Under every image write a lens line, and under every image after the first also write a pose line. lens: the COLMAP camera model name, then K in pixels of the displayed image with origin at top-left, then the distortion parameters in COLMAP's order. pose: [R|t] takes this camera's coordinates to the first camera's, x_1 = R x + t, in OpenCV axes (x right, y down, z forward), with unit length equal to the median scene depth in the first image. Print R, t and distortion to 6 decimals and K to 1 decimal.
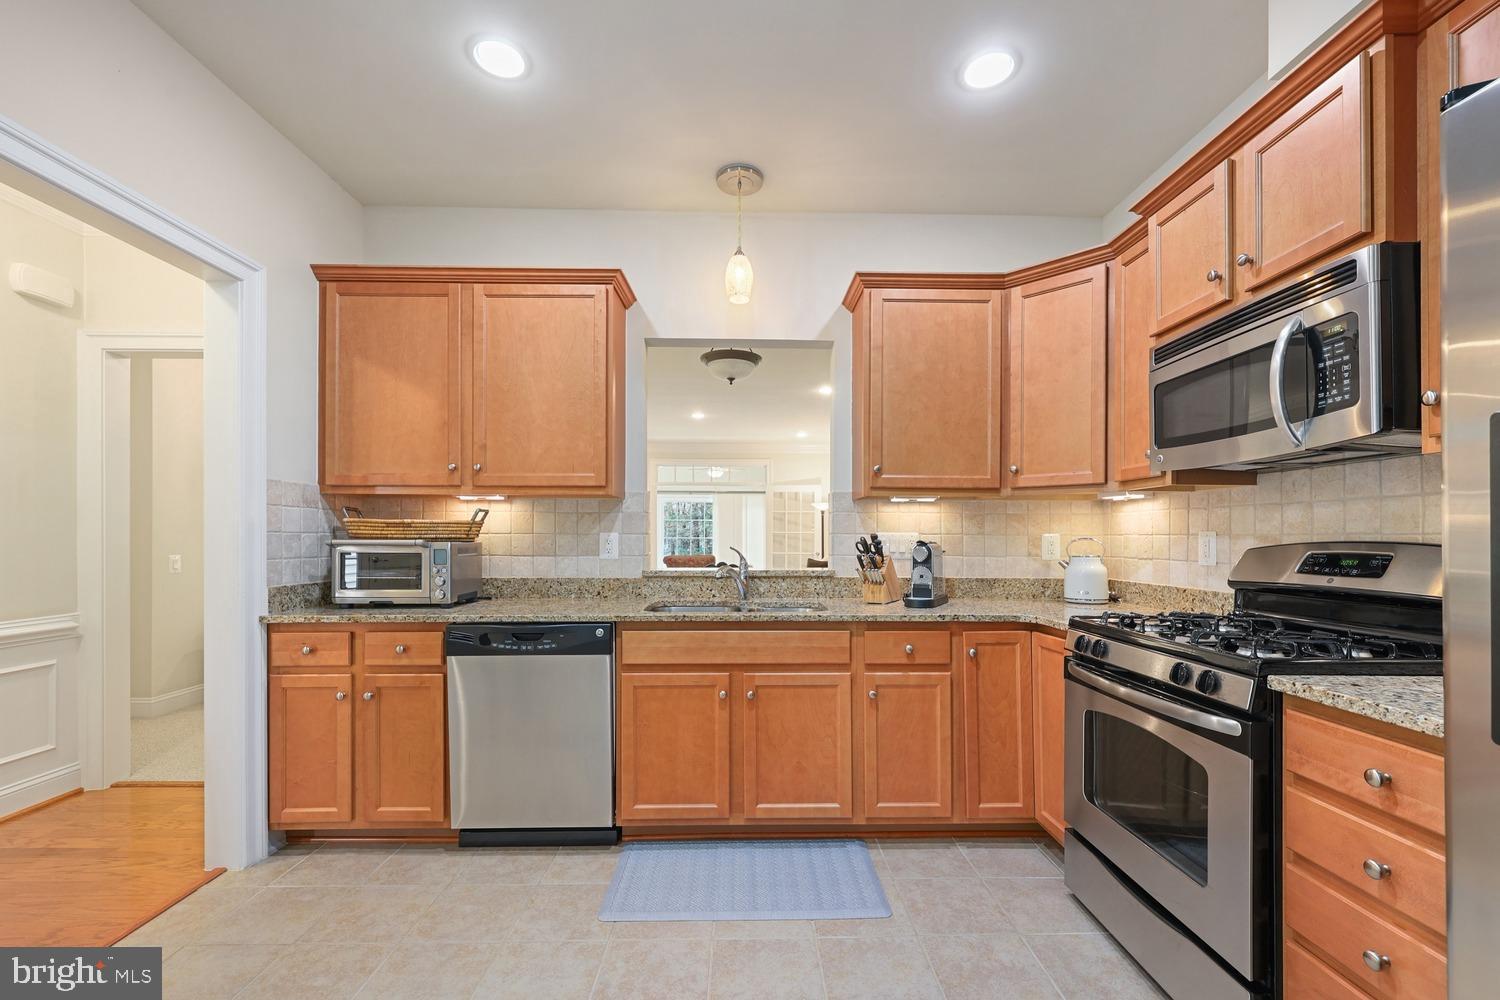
lens RADIAL K [[618.1, 0, 754.1], [0, 618.1, 540.1], [0, 0, 1]] dist [0.000768, 0.000157]
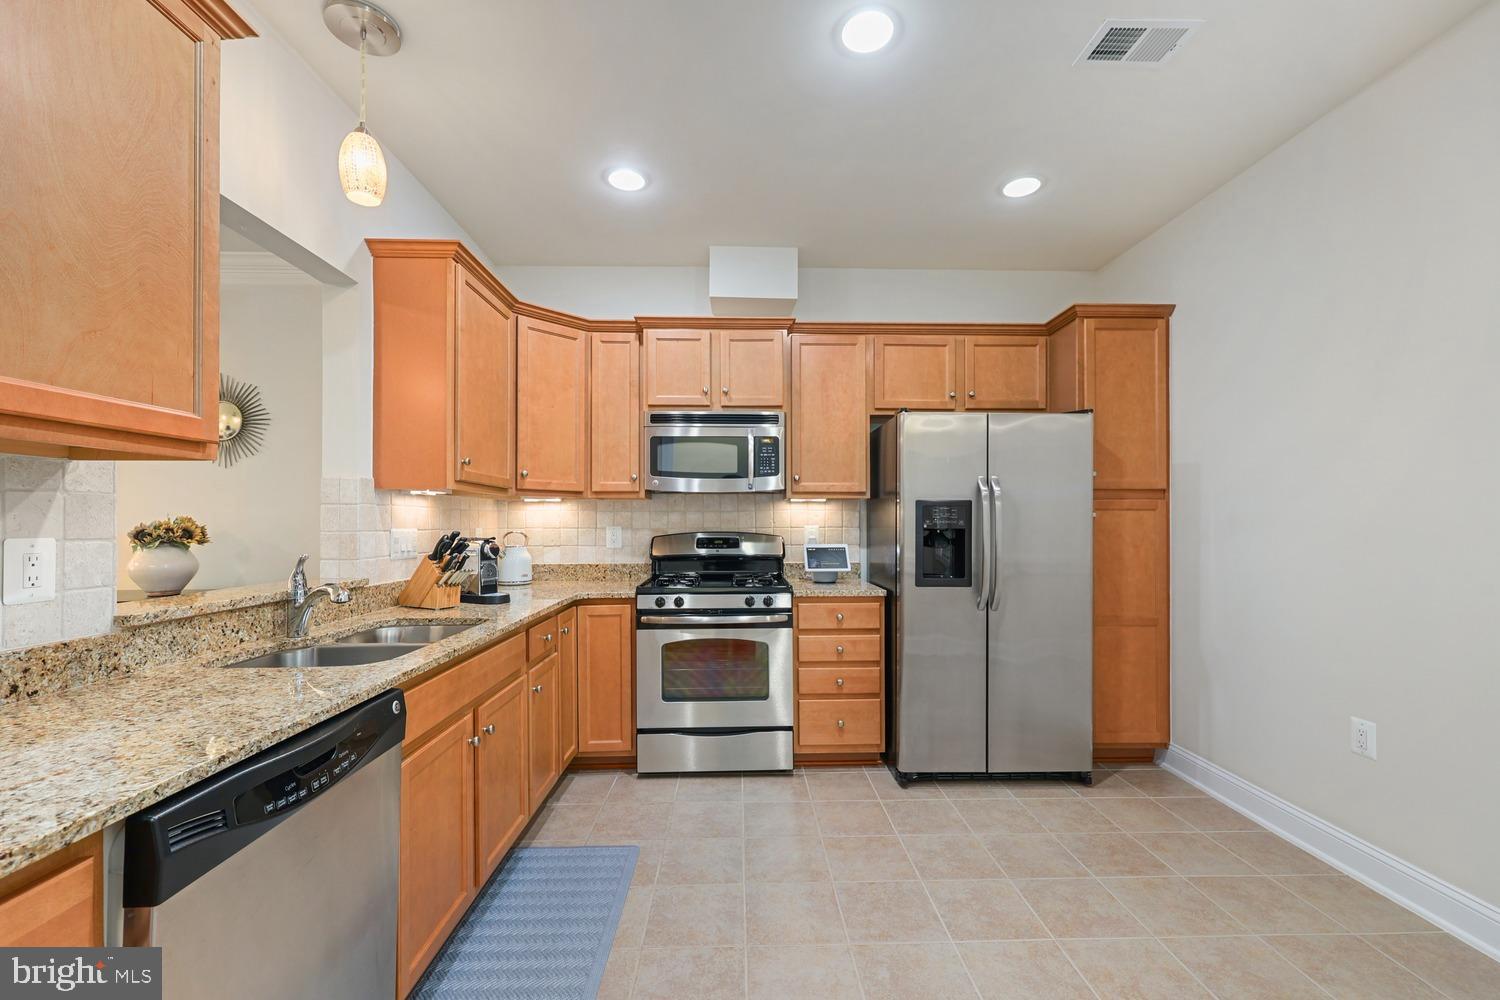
lens RADIAL K [[632.4, 0, 753.9], [0, 632.4, 519.3], [0, 0, 1]] dist [0.001825, 0.000429]
pose [[-0.017892, 0.000025, 0.999840, -0.845134], [0.005435, 0.999985, 0.000073, -0.028424], [-0.999825, 0.005435, -0.017892, 0.650531]]
